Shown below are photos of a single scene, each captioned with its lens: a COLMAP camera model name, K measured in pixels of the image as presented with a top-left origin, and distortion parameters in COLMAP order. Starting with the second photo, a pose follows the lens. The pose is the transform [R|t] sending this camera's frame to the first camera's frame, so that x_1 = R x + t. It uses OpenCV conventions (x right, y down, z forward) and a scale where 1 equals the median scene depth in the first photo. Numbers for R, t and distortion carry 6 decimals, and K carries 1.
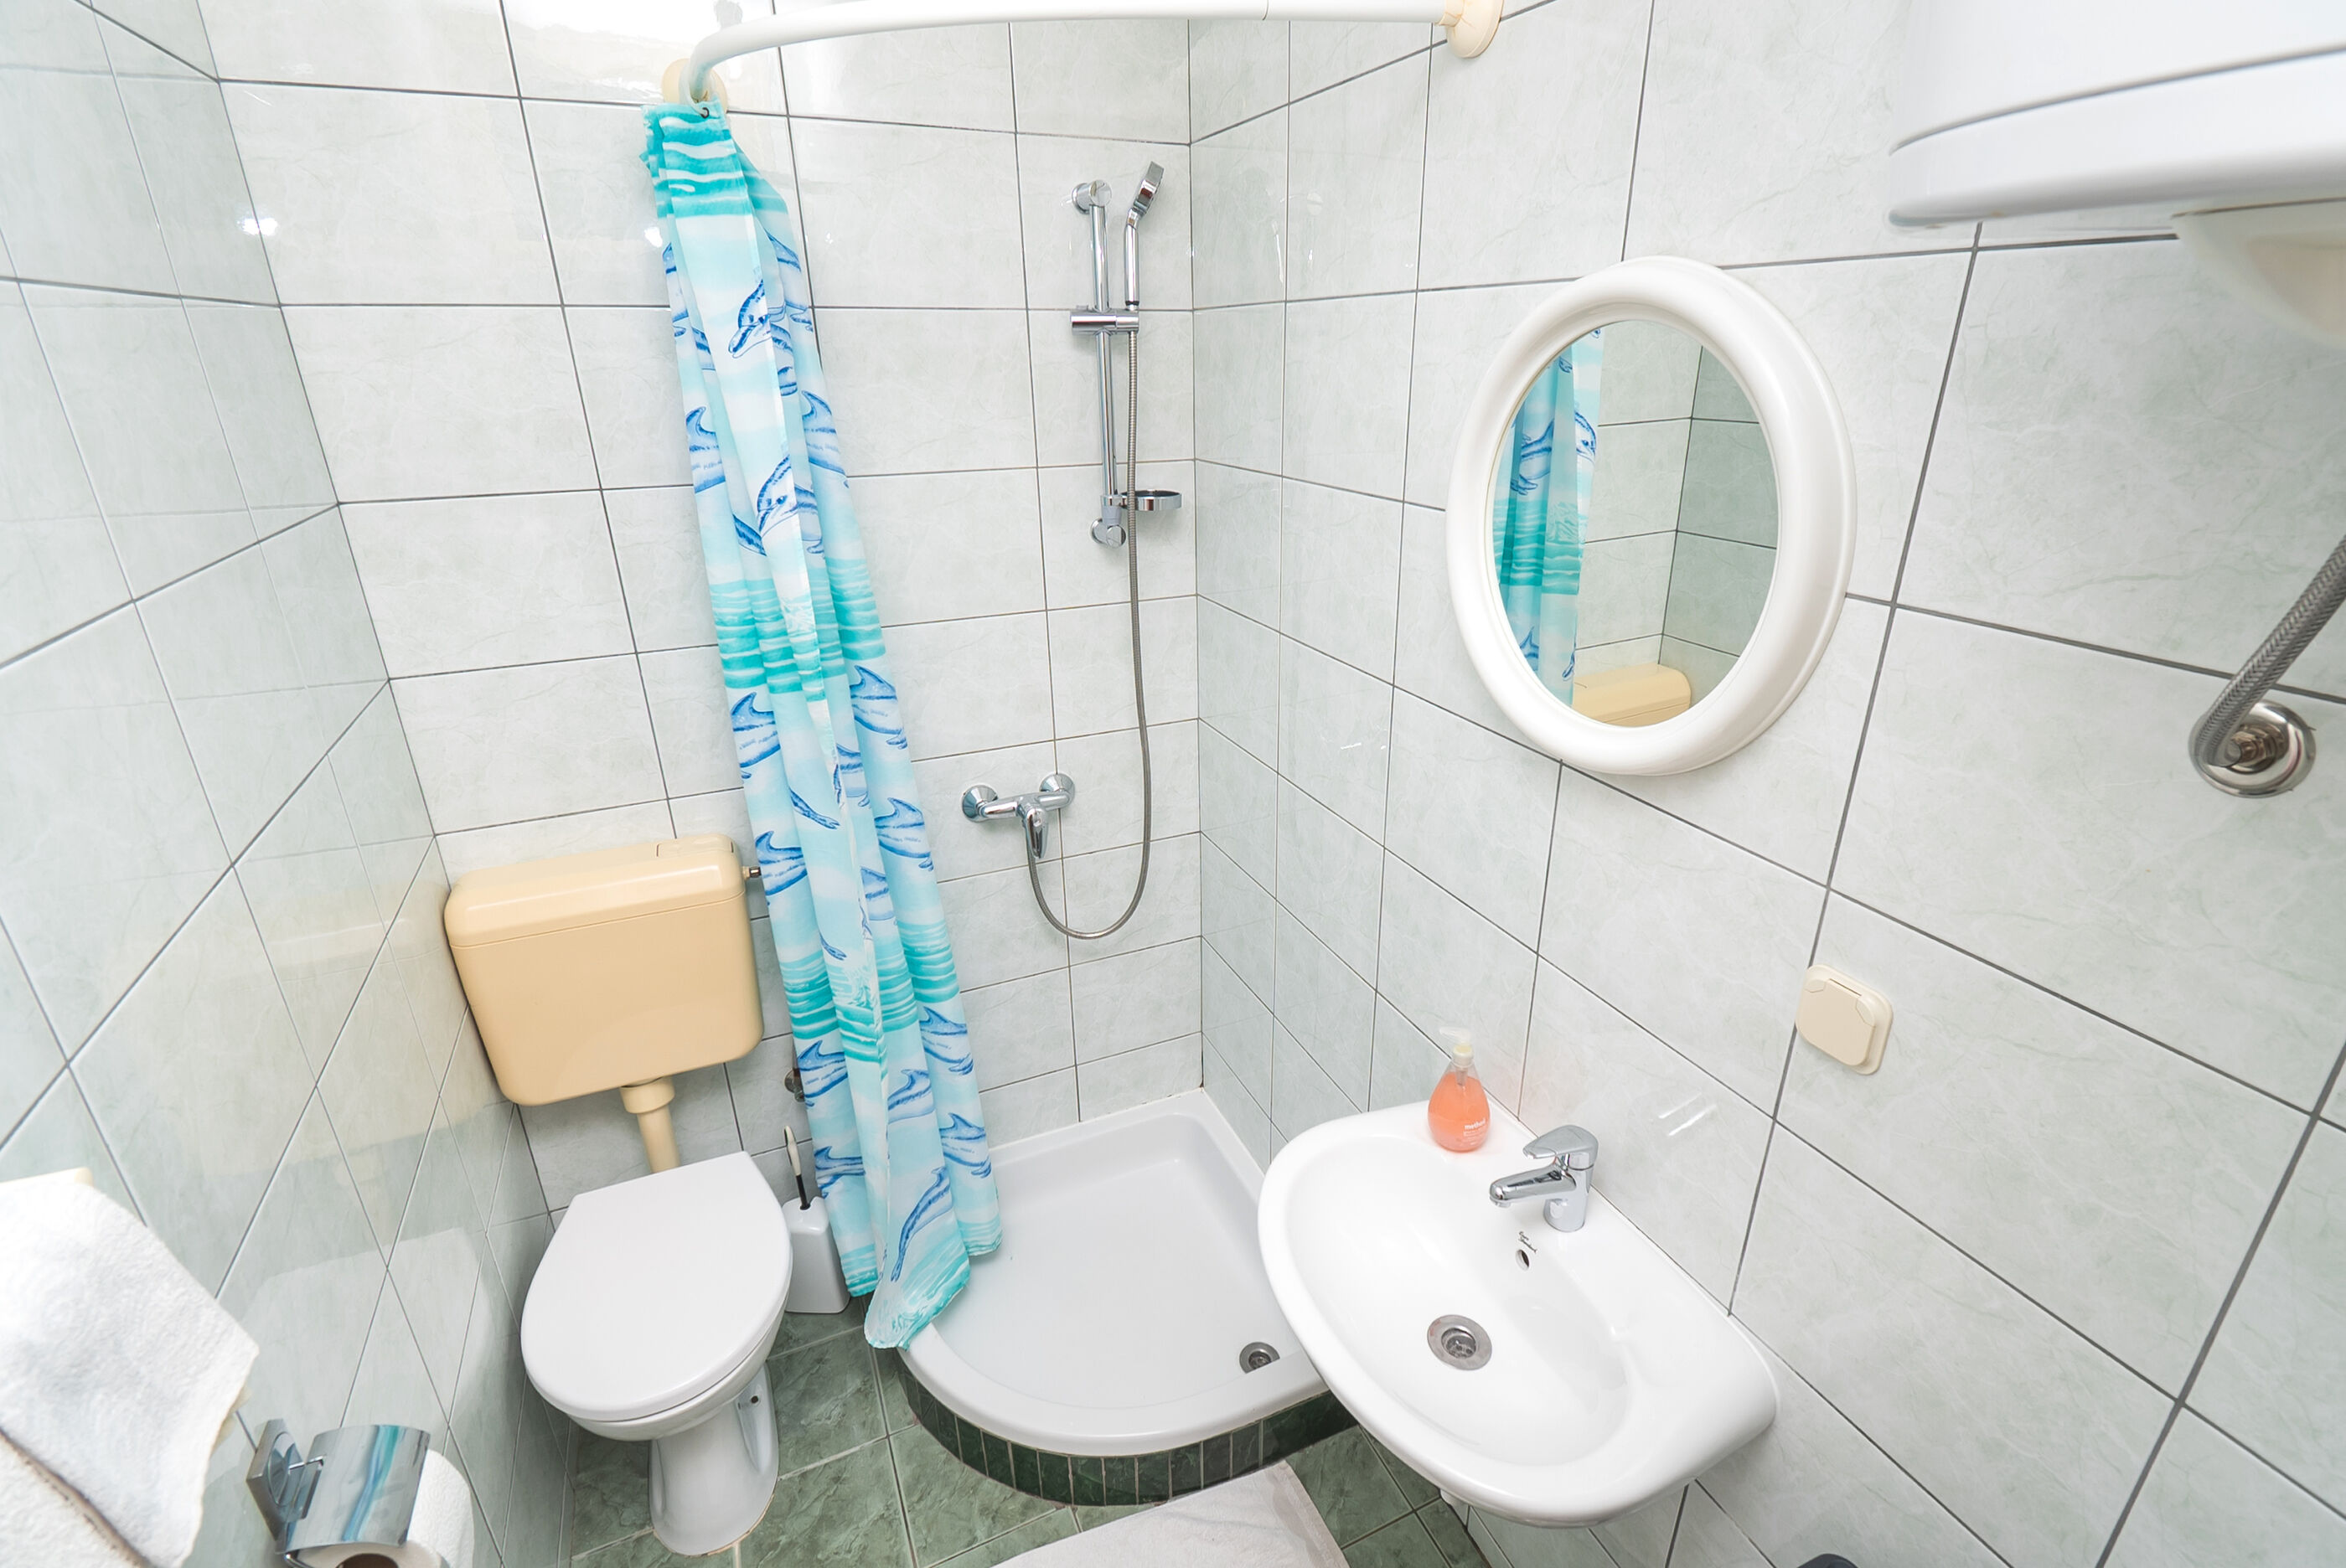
lens RADIAL K [[1064.9, 0, 1199.3], [0, 1064.9, 767.4], [0, 0, 1]] dist [0.000167, -0.008122]
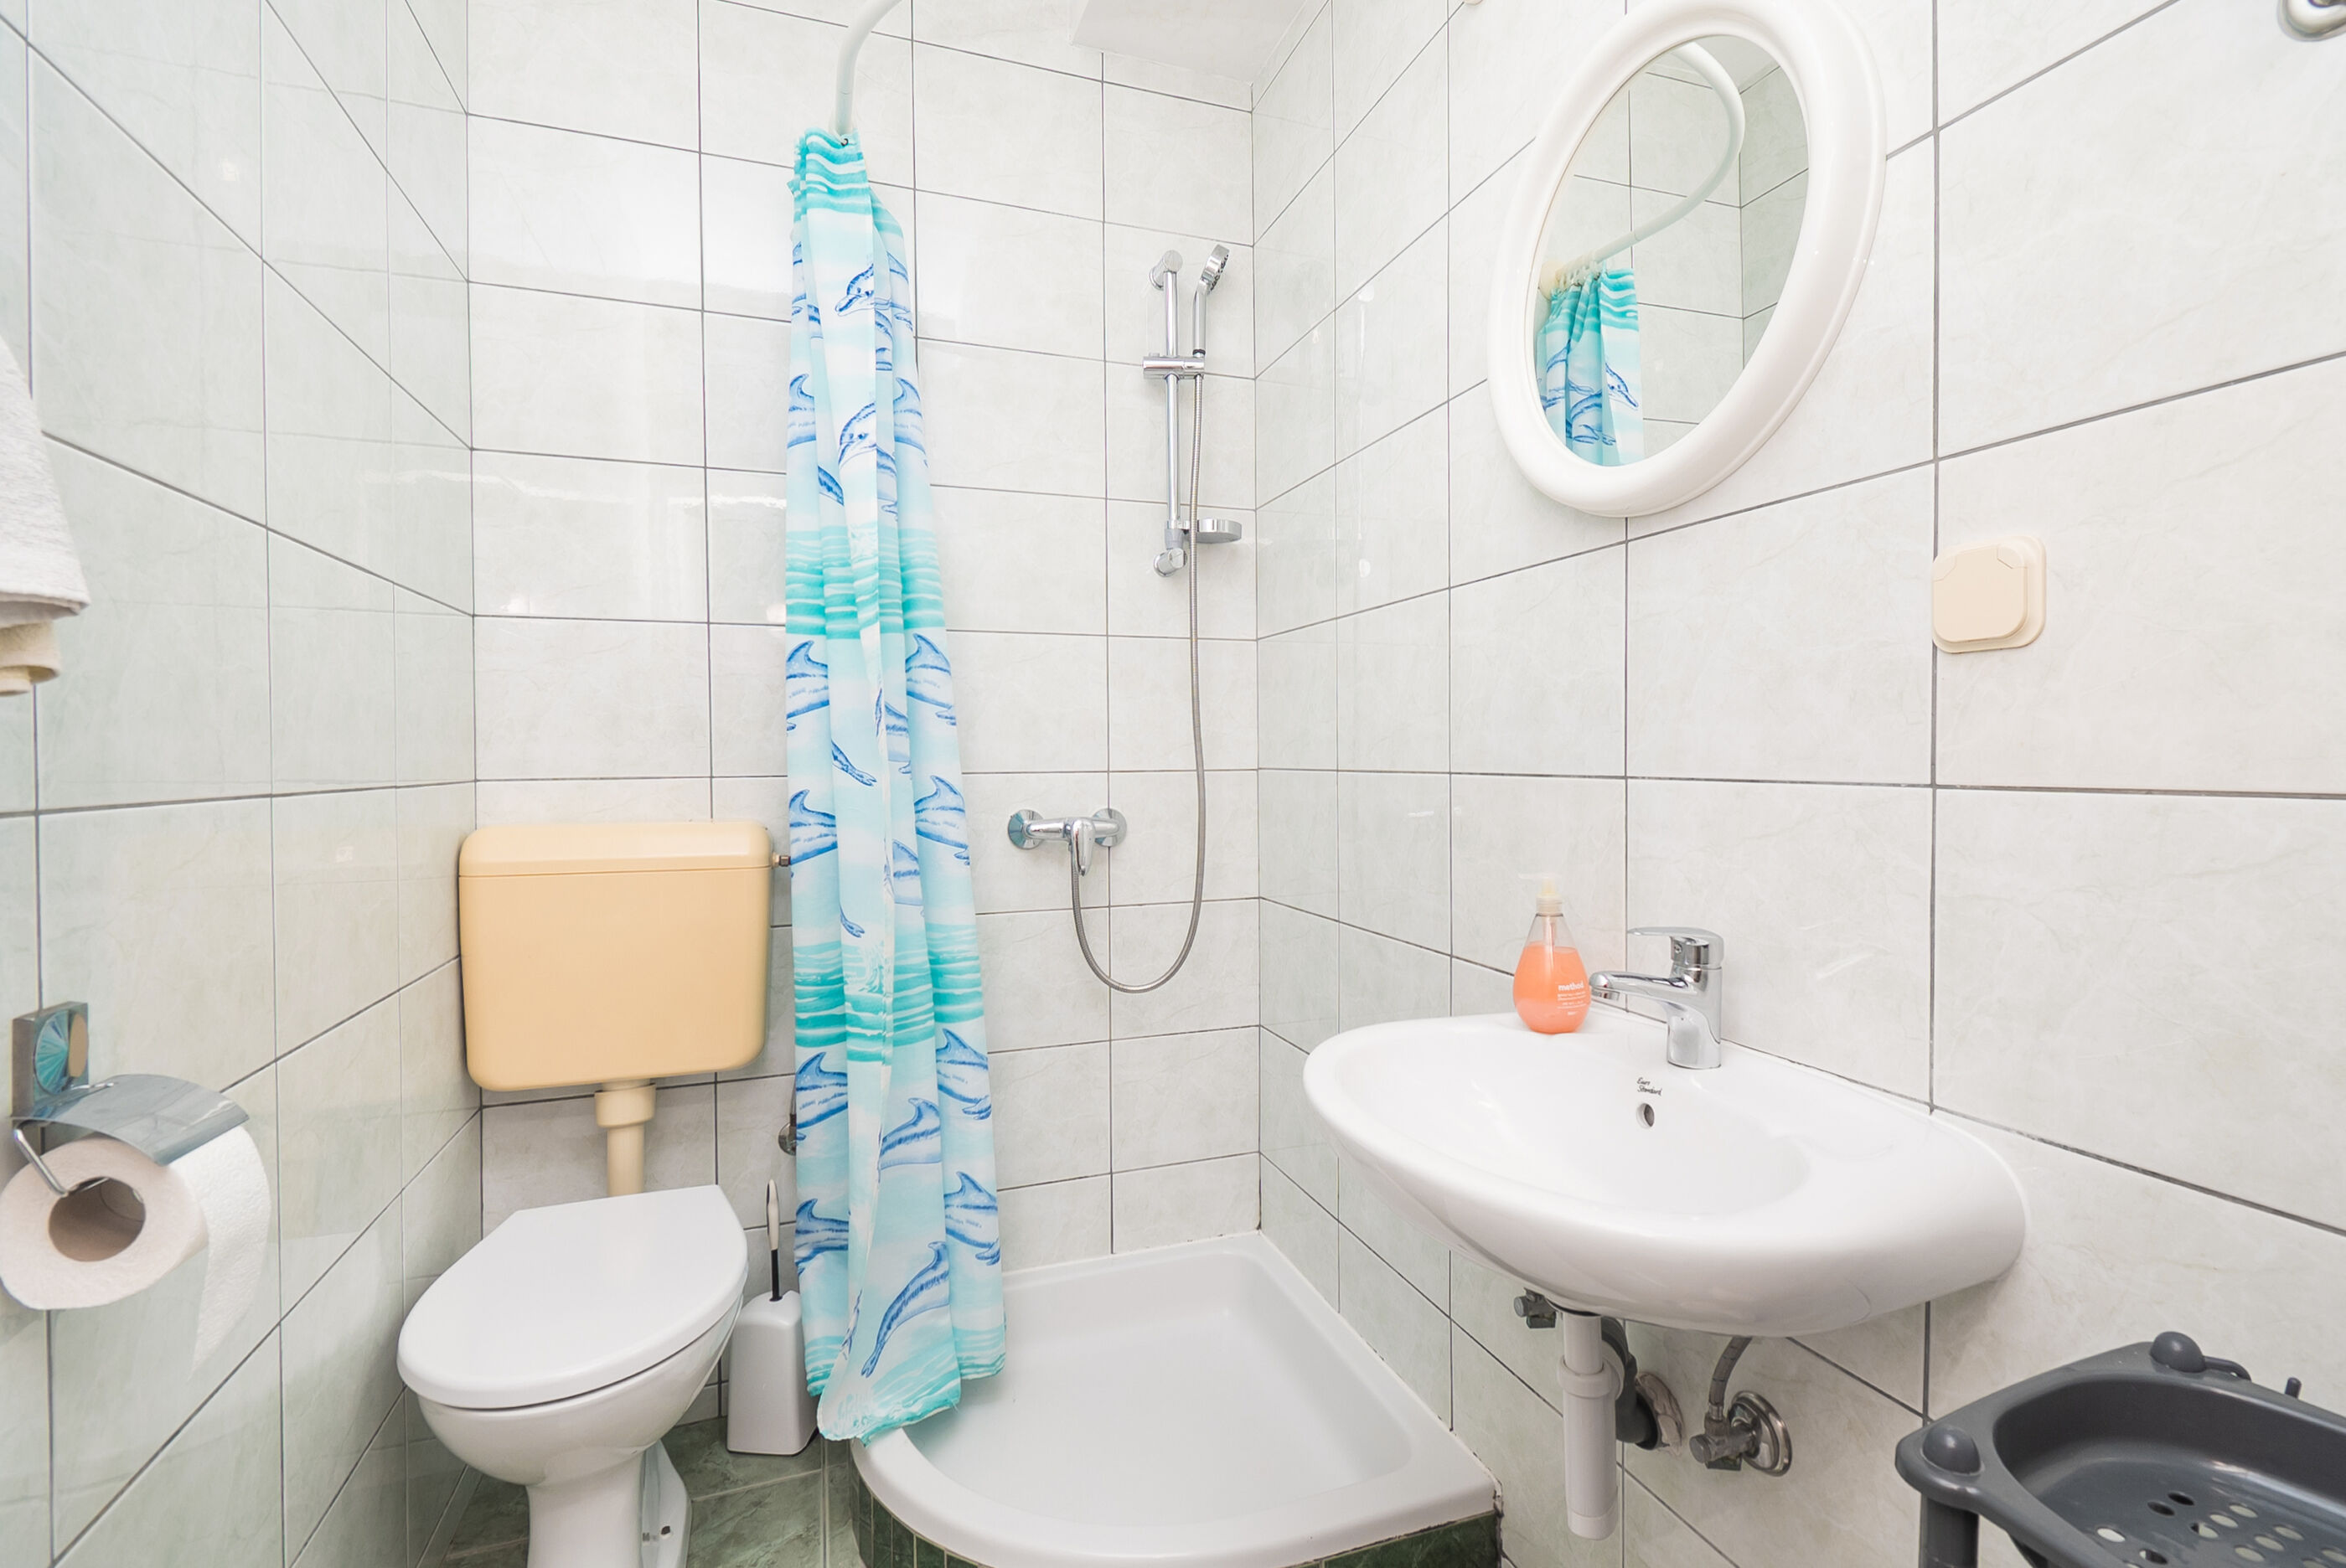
lens RADIAL K [[1074.4, 0, 1193.3], [0, 1074.4, 772.2], [0, 0, 1]] dist [0.008719, -0.000632]
pose [[0.996129, 0.004543, -0.087791, 0.030489], [-0.035393, 0.934872, -0.353216, 0.355883], [0.080469, 0.354956, 0.931413, 0.107797]]
